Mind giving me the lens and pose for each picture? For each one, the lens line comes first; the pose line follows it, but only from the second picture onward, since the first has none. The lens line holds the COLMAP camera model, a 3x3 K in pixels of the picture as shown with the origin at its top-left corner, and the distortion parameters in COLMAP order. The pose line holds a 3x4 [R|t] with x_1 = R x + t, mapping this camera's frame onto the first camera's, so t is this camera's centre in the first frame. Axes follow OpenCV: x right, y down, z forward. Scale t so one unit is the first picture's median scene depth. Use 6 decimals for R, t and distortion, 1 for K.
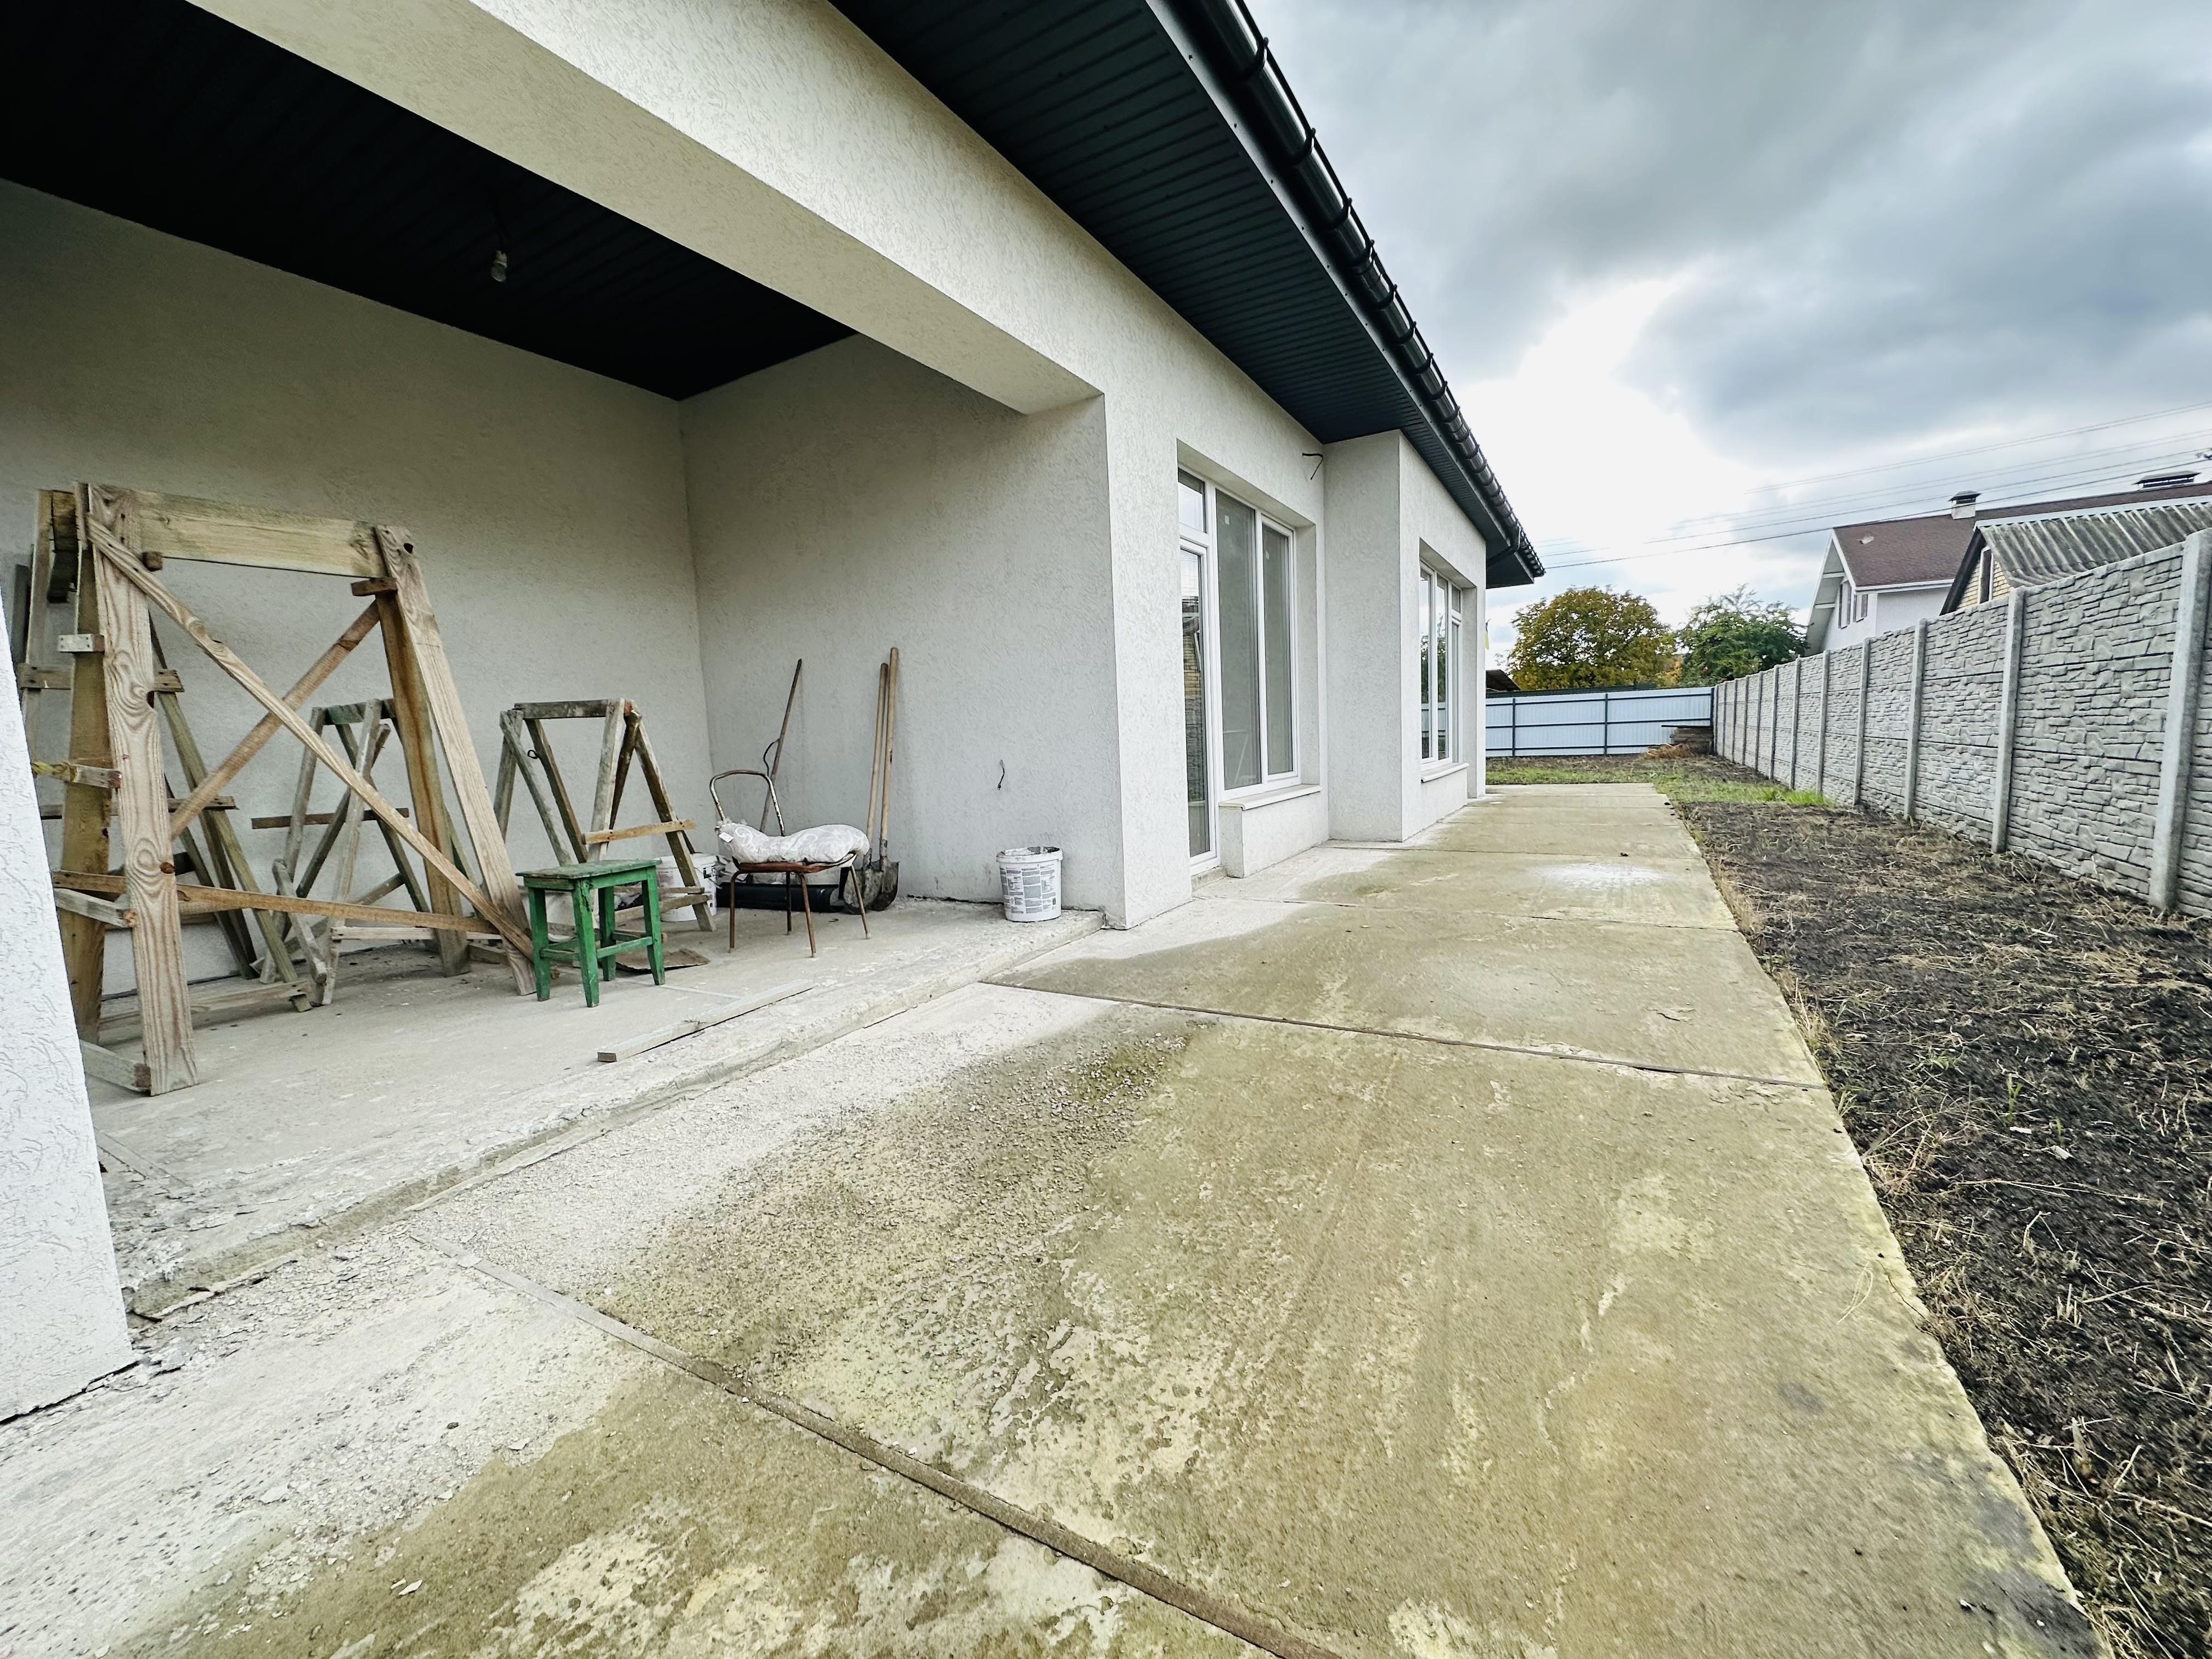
lens RADIAL K [[878.7, 0, 1111.9], [0, 878.7, 839.0], [0, 0, 1]] dist [-0.005399, 0.000914]
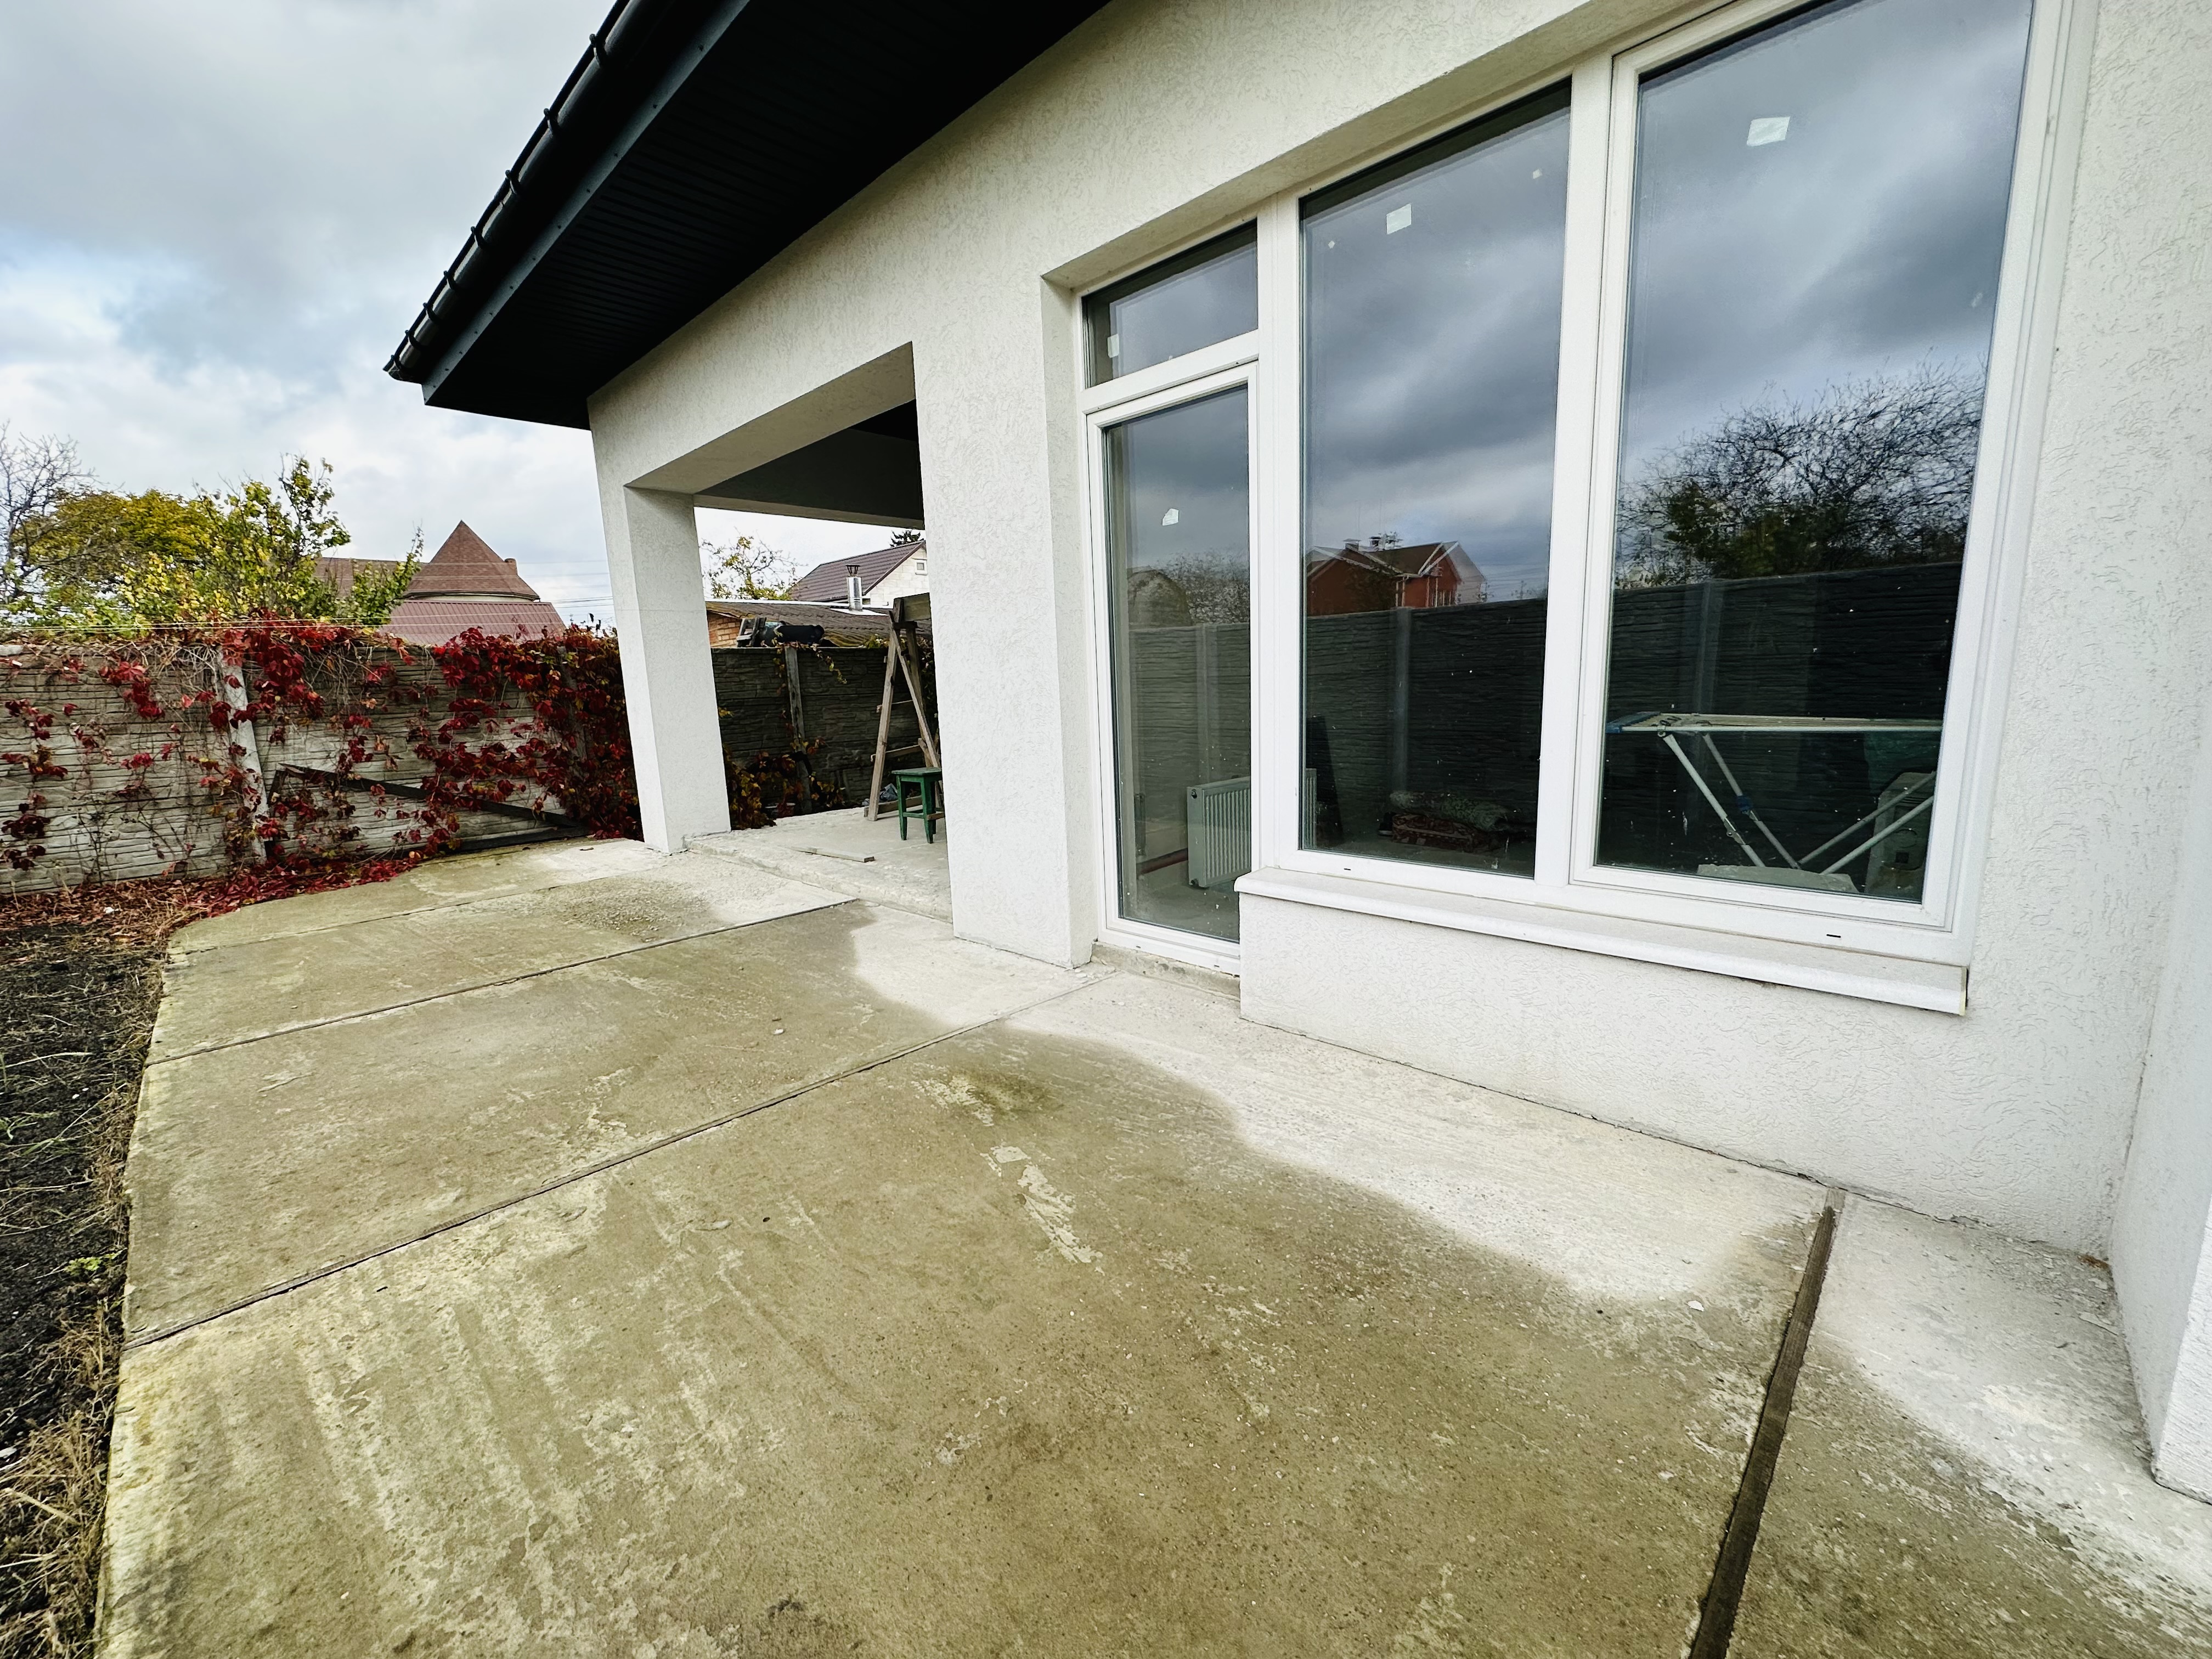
lens RADIAL K [[878.7, 0, 1108.8], [0, 878.7, 831.1], [0, 0, 1]] dist [-0.005399, 0.000914]
pose [[-0.231876, 0.219388, -0.947683, 1.211595], [-0.067610, 0.968244, 0.240691, -0.348005], [0.970393, 0.119883, -0.209680, 1.939388]]
